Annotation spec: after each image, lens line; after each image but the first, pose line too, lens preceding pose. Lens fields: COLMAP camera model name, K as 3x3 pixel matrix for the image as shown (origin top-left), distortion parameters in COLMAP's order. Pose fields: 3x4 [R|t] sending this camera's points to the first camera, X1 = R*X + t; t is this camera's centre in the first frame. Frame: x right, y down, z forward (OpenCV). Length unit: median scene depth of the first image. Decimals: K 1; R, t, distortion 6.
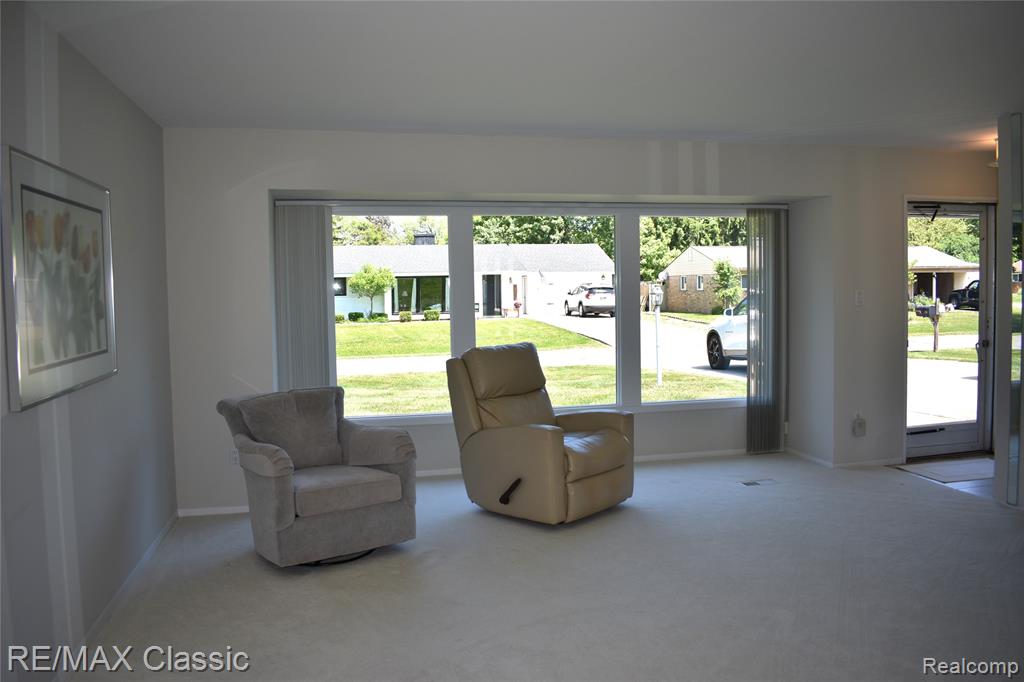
lens RADIAL K [[797.8, 0, 512.0], [0, 797.8, 341.0], [0, 0, 1]] dist [-0.095683, 0.011745]
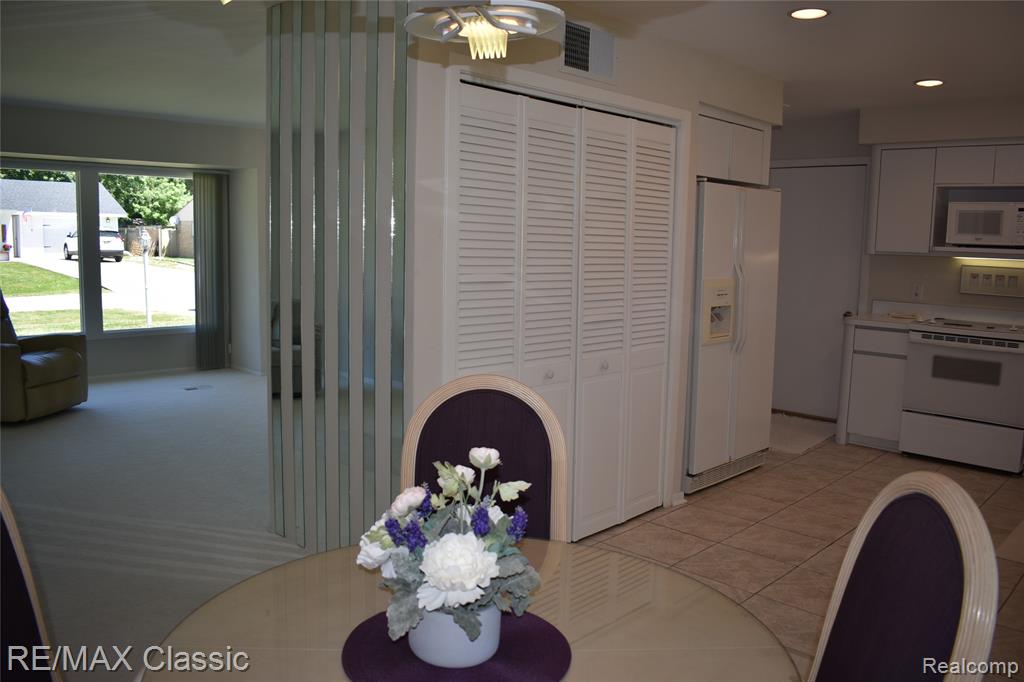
lens RADIAL K [[797.8, 0, 512.0], [0, 797.8, 341.0], [0, 0, 1]] dist [-0.095683, 0.011745]
pose [[0.835388, -0.030689, 0.548803, 0.011927], [-0.005440, 0.997930, 0.064084, 0.005234], [-0.549633, -0.056521, 0.833492, -0.109277]]
